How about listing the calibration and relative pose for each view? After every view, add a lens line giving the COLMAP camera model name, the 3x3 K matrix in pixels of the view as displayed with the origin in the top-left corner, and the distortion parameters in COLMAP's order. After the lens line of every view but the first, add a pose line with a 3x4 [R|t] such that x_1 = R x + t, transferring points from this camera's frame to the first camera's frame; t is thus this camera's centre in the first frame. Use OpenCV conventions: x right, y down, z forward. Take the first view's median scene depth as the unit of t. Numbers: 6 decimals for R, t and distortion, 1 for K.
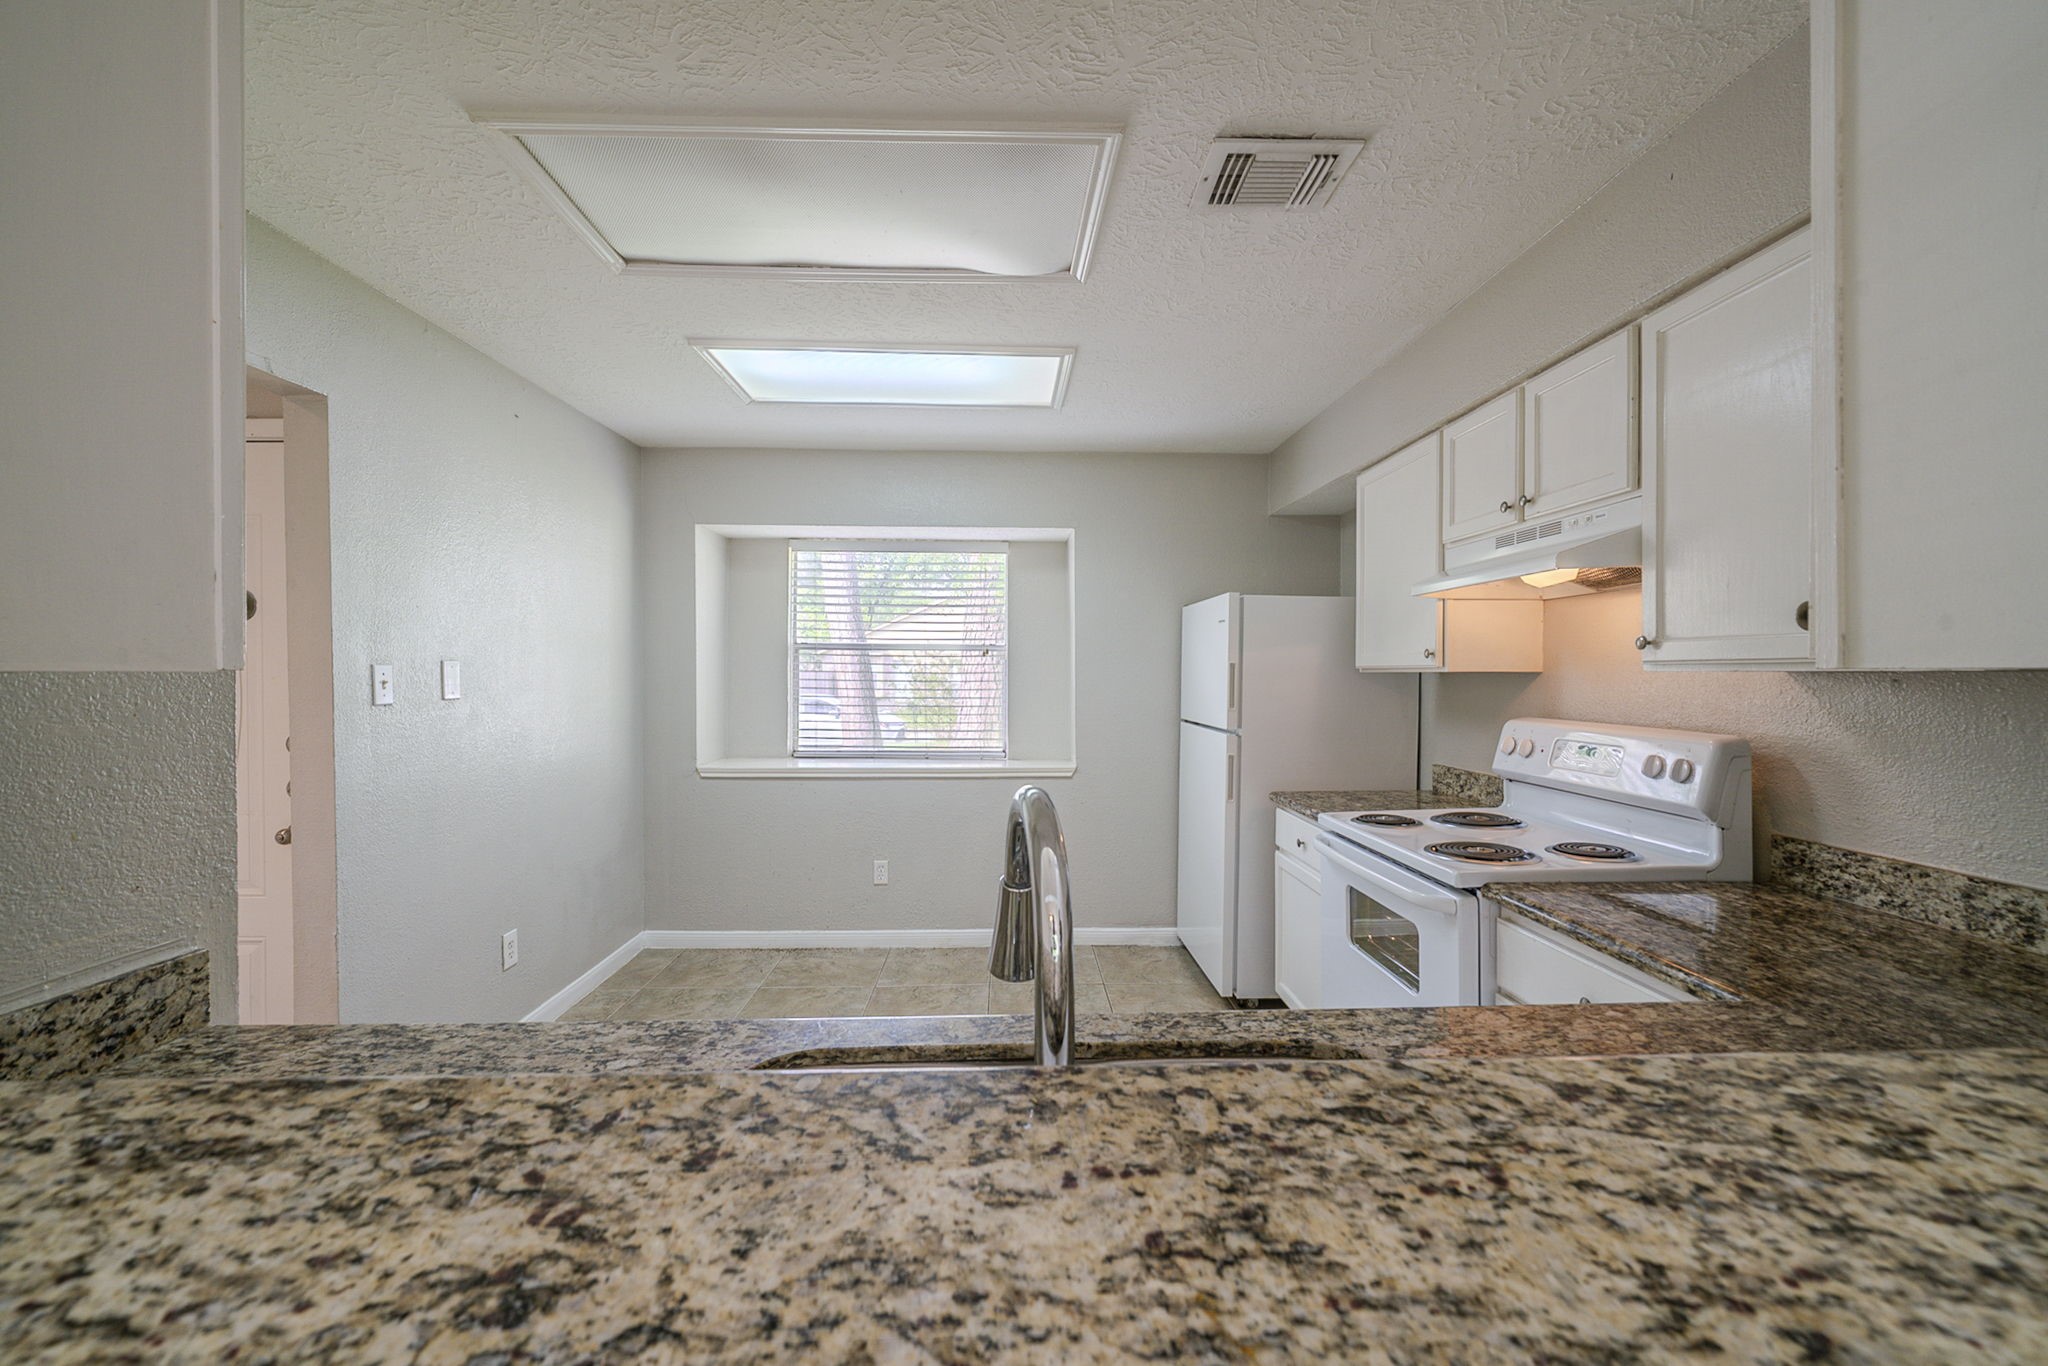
lens RADIAL K [[809.7, 0, 1017.2], [0, 809.7, 674.5], [0, 0, 1]] dist [-0.002927, 0.000509]
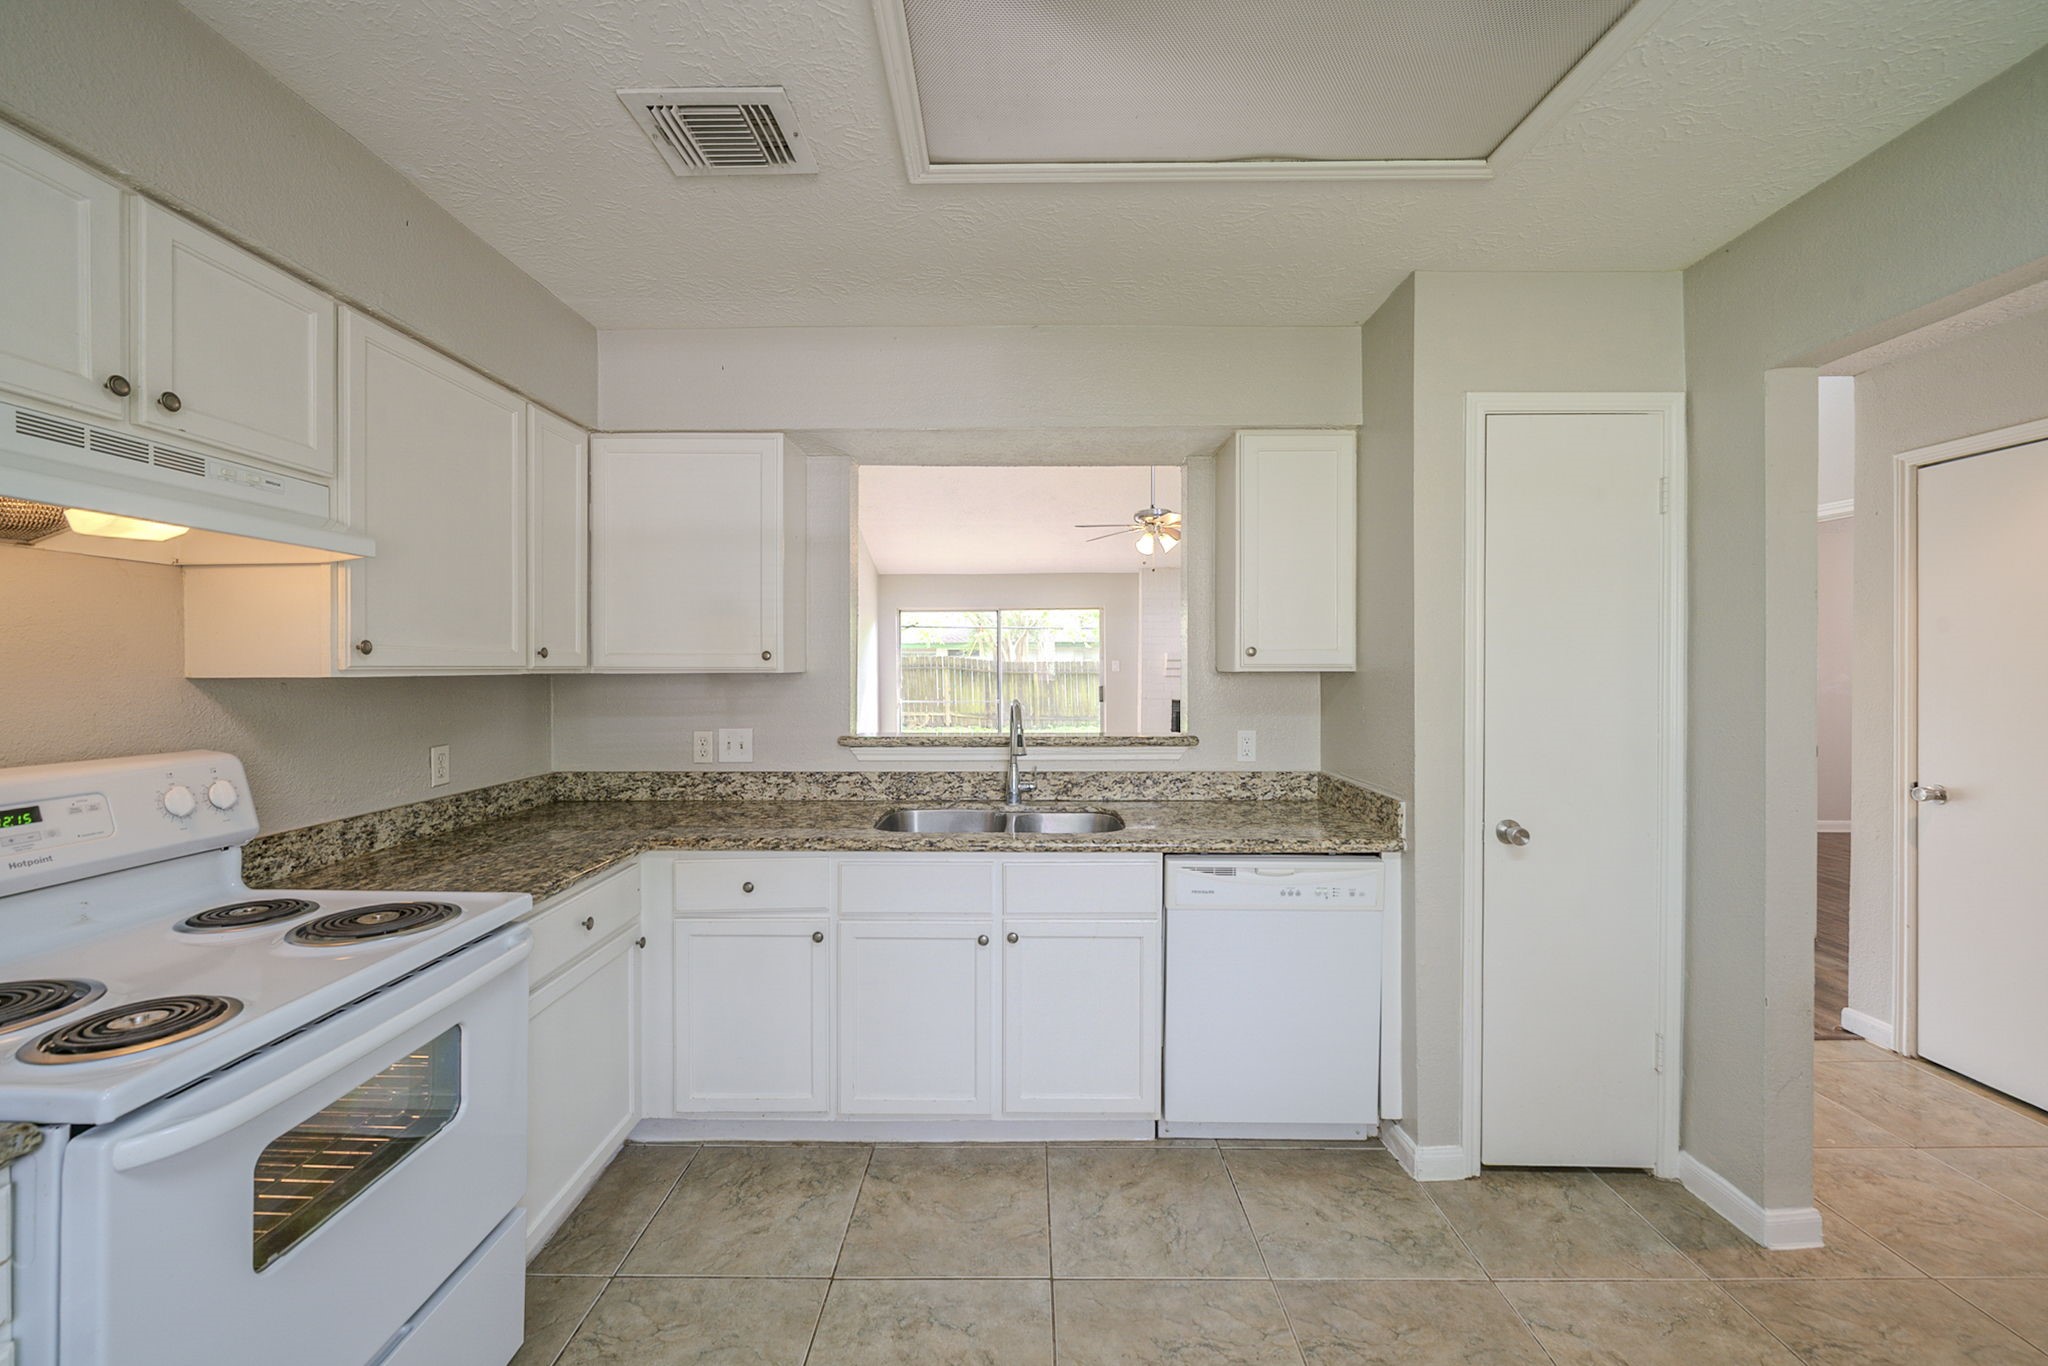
lens RADIAL K [[809.7, 0, 1025.3], [0, 809.7, 667.5], [0, 0, 1]] dist [-0.002927, 0.000509]
pose [[-0.999926, 0.003743, 0.011564, -0.037608], [0.003781, 0.999988, 0.003240, -0.016643], [-0.011552, 0.003283, -0.999928, 2.105157]]
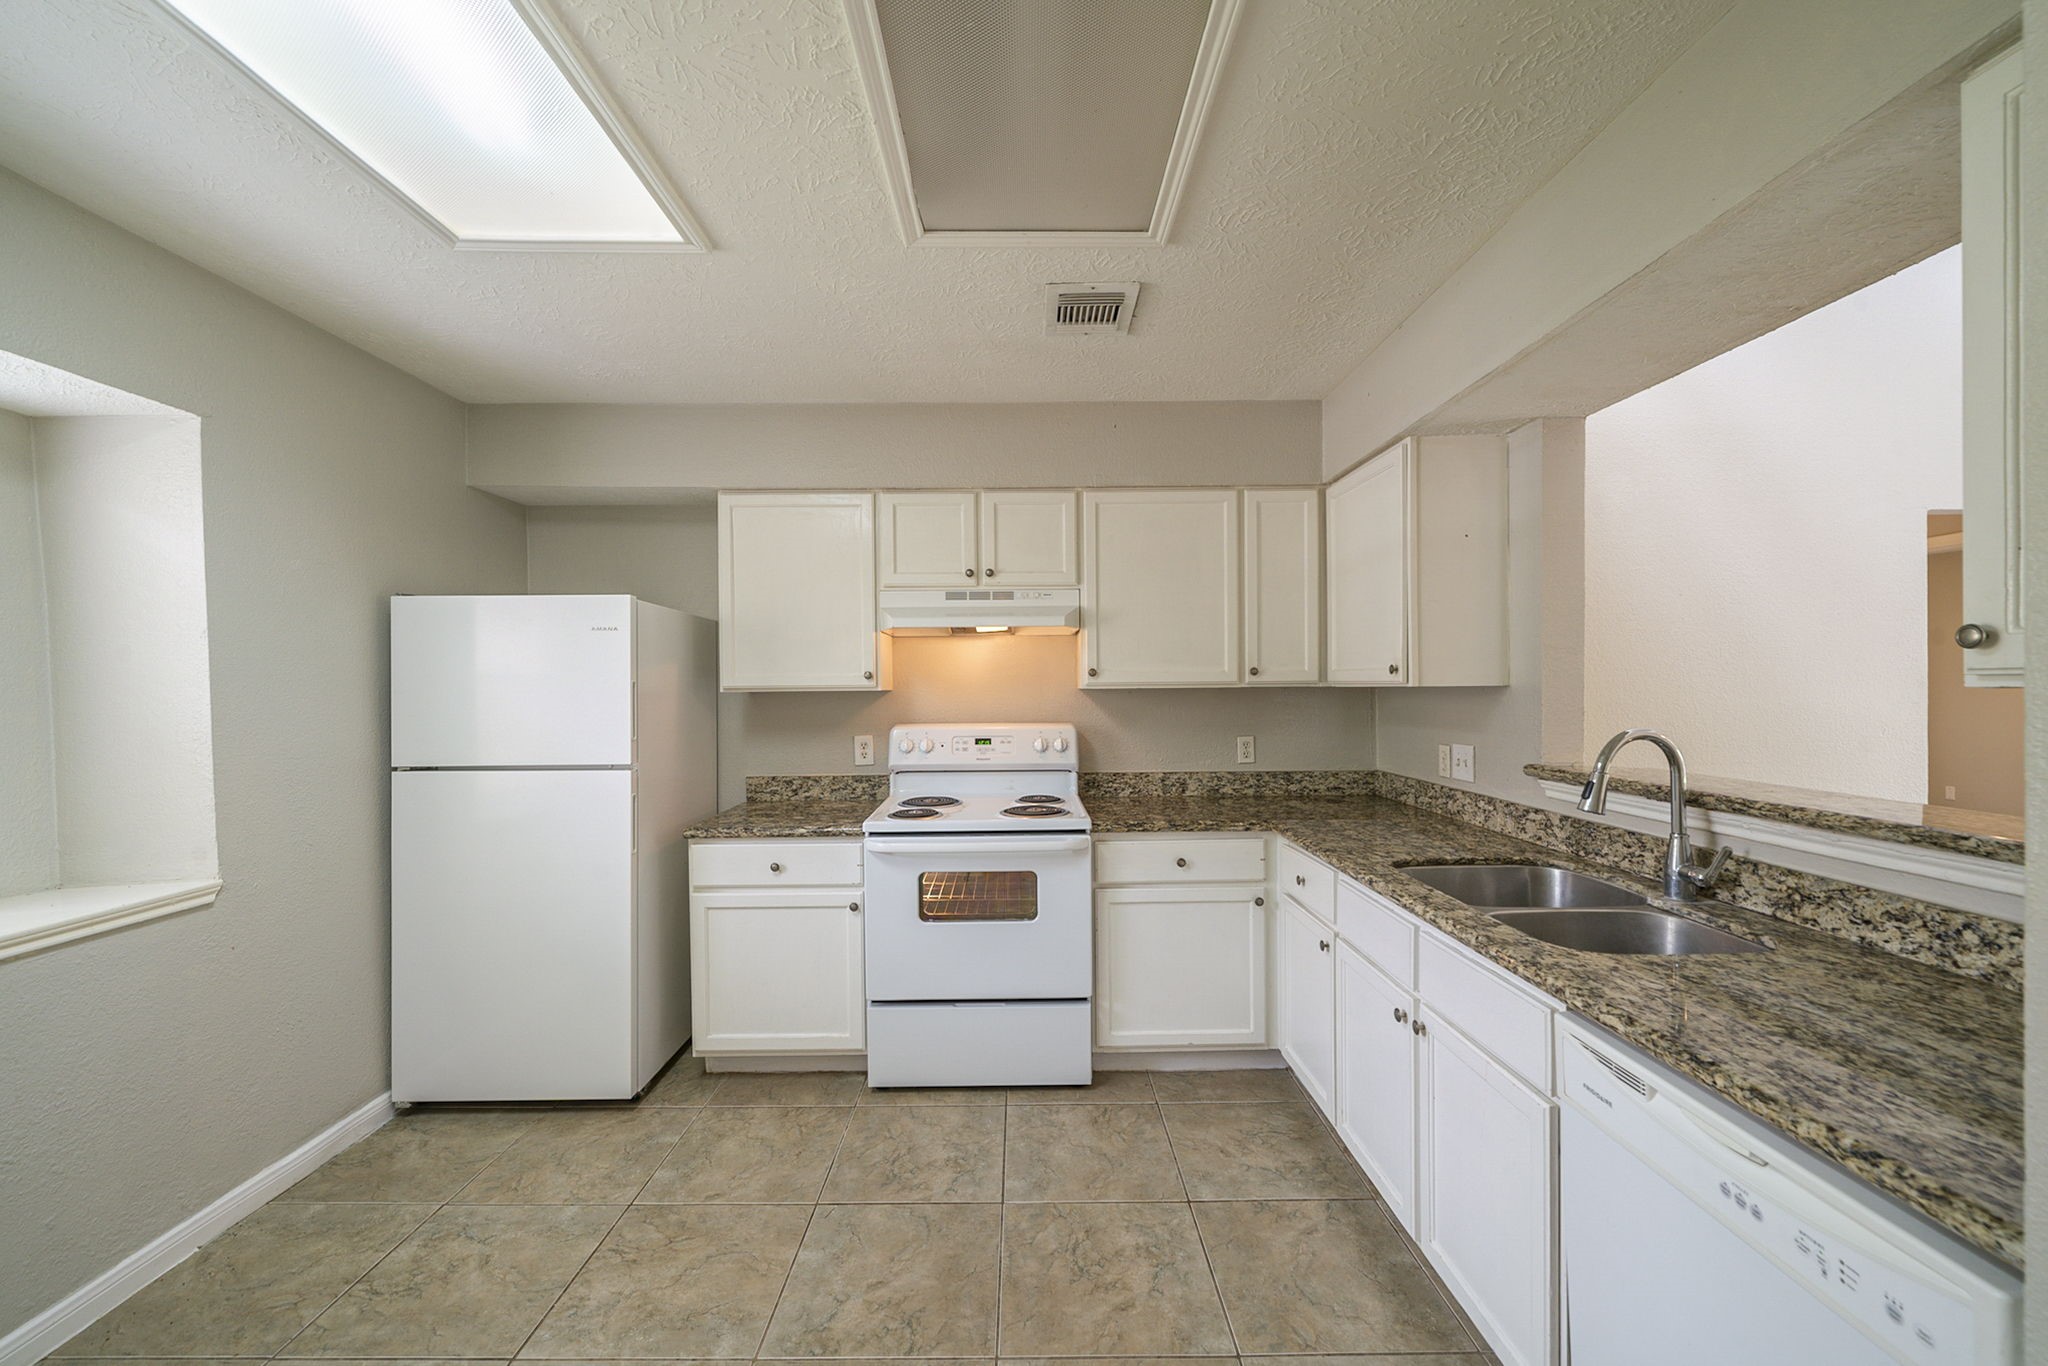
lens RADIAL K [[809.7, 0, 1024.1], [0, 809.7, 691.8], [0, 0, 1]] dist [-0.002927, 0.000509]
pose [[0.009849, -0.006123, 0.999933, -1.100254], [0.010630, 0.999925, 0.006018, -0.010187], [-0.999895, 0.010570, 0.009913, 1.214784]]
